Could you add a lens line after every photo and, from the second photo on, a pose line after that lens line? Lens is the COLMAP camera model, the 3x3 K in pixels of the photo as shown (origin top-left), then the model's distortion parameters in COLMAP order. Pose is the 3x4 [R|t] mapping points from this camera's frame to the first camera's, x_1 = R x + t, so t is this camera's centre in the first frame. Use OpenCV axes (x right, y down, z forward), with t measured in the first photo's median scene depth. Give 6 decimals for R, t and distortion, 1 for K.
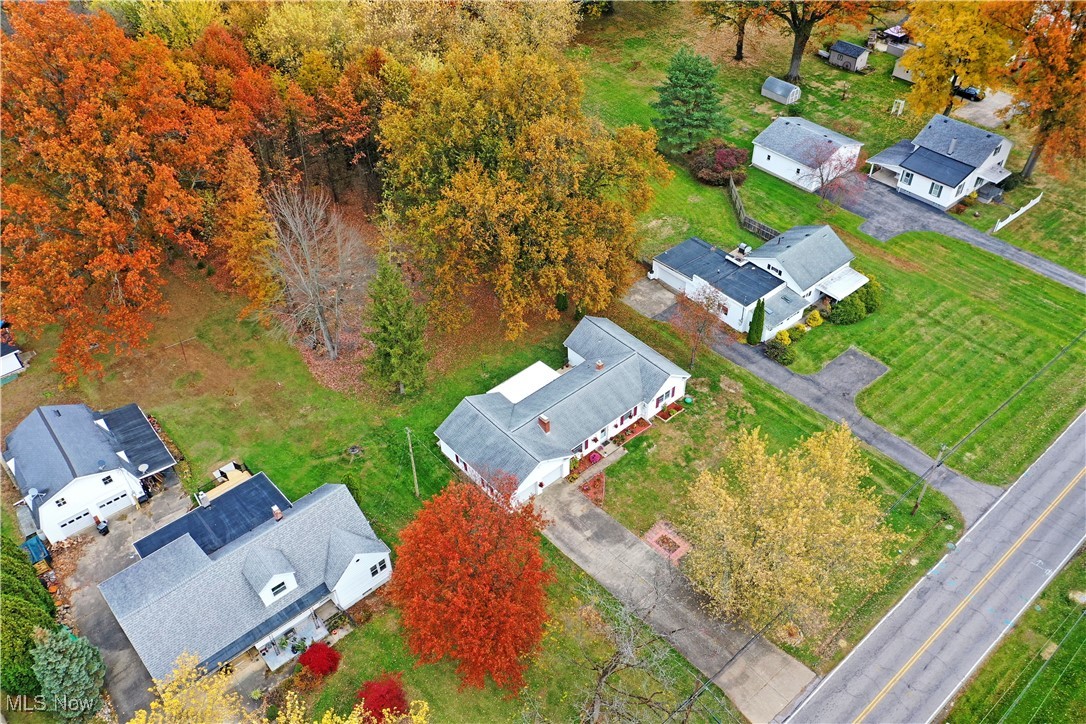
lens RADIAL K [[868.5, 0, 543.0], [0, 868.5, 362.0], [0, 0, 1]] dist [0.012496, 0.004208]
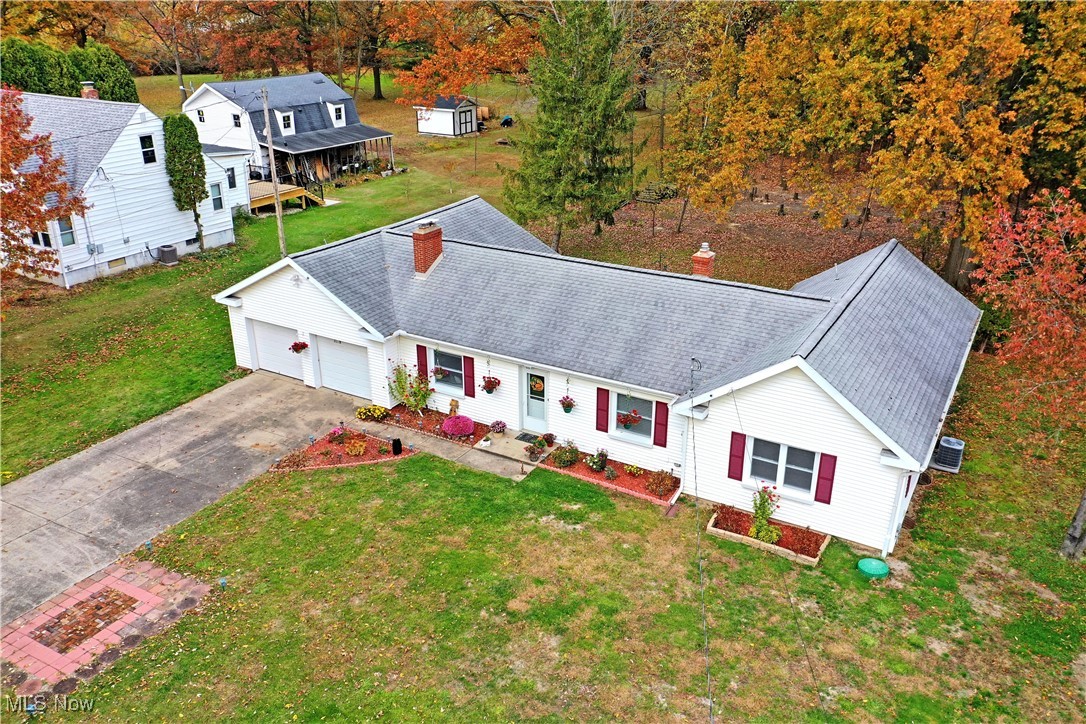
lens RADIAL K [[868.5, 0, 543.0], [0, 868.5, 362.0], [0, 0, 1]] dist [0.012496, 0.004208]
pose [[0.318542, 0.384694, -0.866338, 0.342453], [-0.638547, 0.762547, 0.103821, 0.036272], [0.700563, 0.520127, 0.488549, 0.840521]]
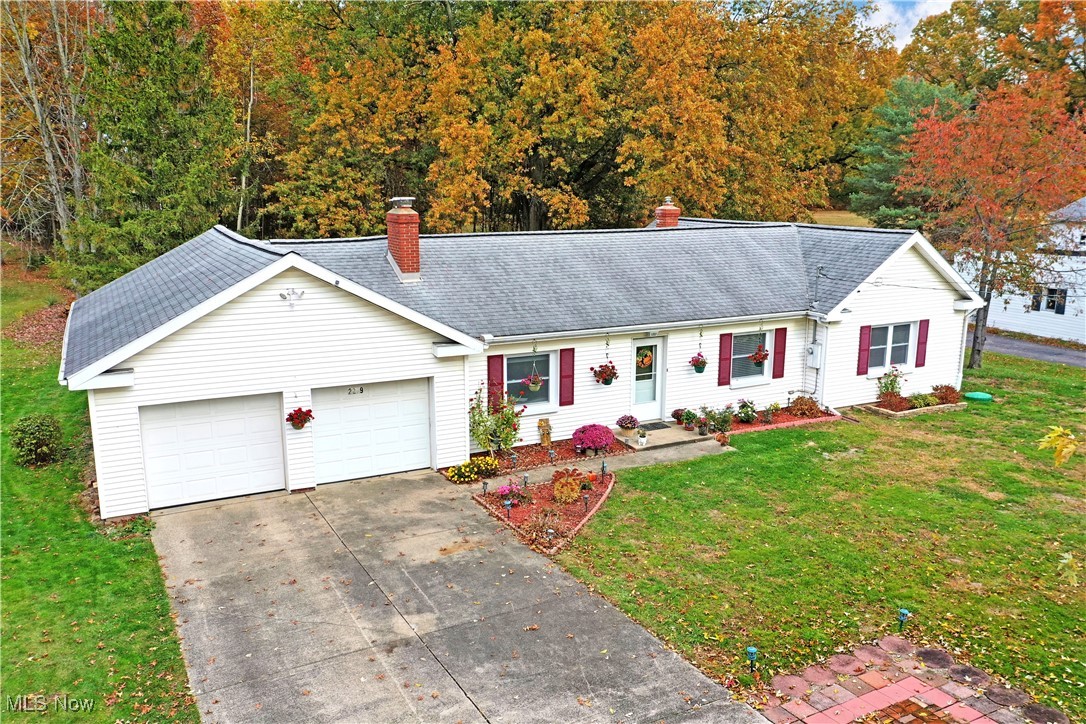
lens RADIAL K [[868.5, 0, 543.0], [0, 868.5, 362.0], [0, 0, 1]] dist [0.012496, 0.004208]
pose [[0.968829, 0.069749, -0.237707, 0.101318], [-0.179239, 0.859731, -0.478263, 0.209378], [0.171006, 0.505961, 0.845435, 0.771683]]
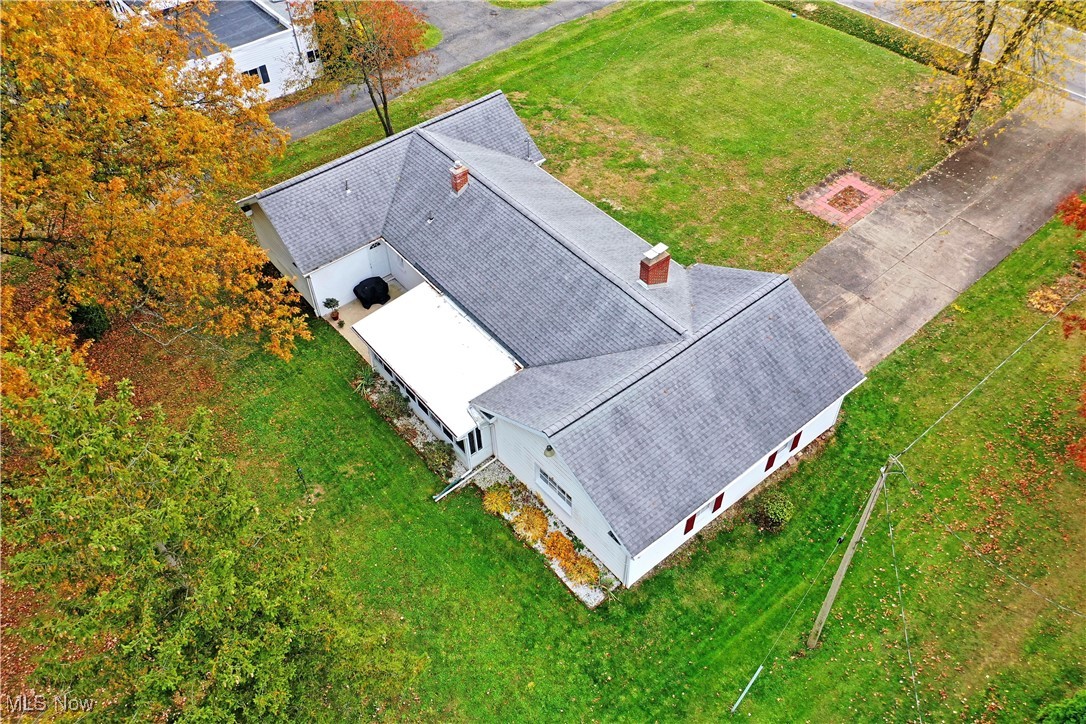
lens RADIAL K [[868.5, 0, 543.0], [0, 868.5, 362.0], [0, 0, 1]] dist [0.012496, 0.004208]
pose [[0.036983, -0.717559, 0.695515, -0.289157], [0.685992, 0.524330, 0.504472, -0.132398], [-0.726668, 0.458461, 0.511632, 0.818958]]
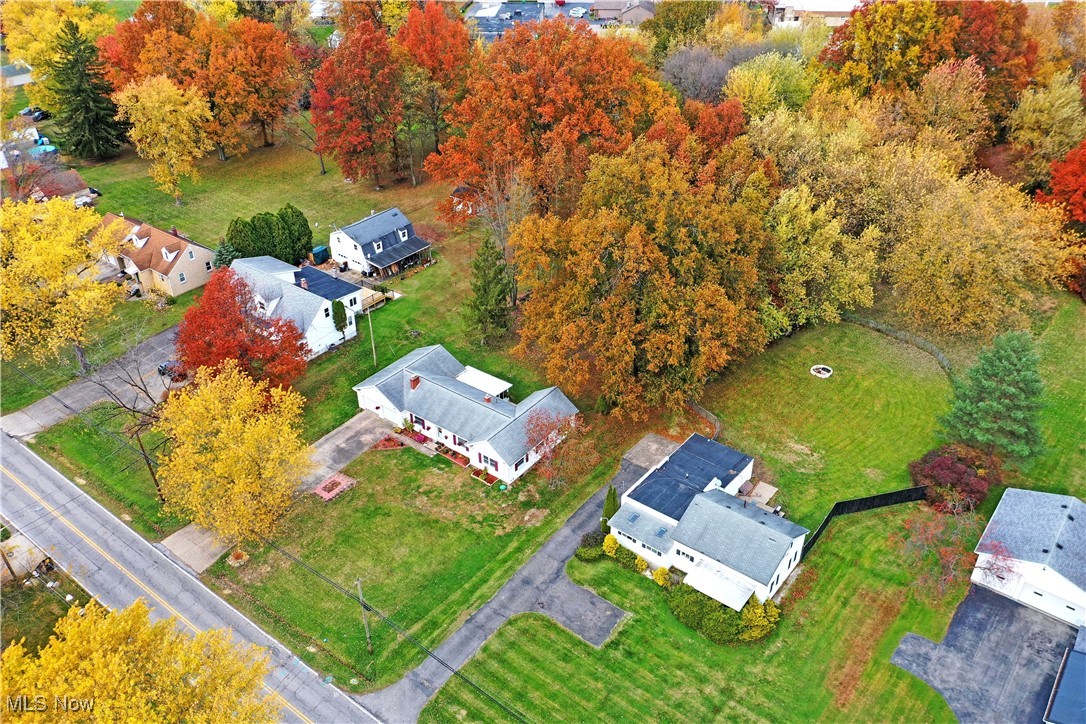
lens RADIAL K [[868.5, 0, 543.0], [0, 868.5, 362.0], [0, 0, 1]] dist [0.012496, 0.004208]
pose [[0.202712, 0.546657, -0.812449, 0.994443], [-0.652938, 0.693773, 0.303893, -0.430606], [0.729781, 0.468876, 0.497569, 0.476983]]
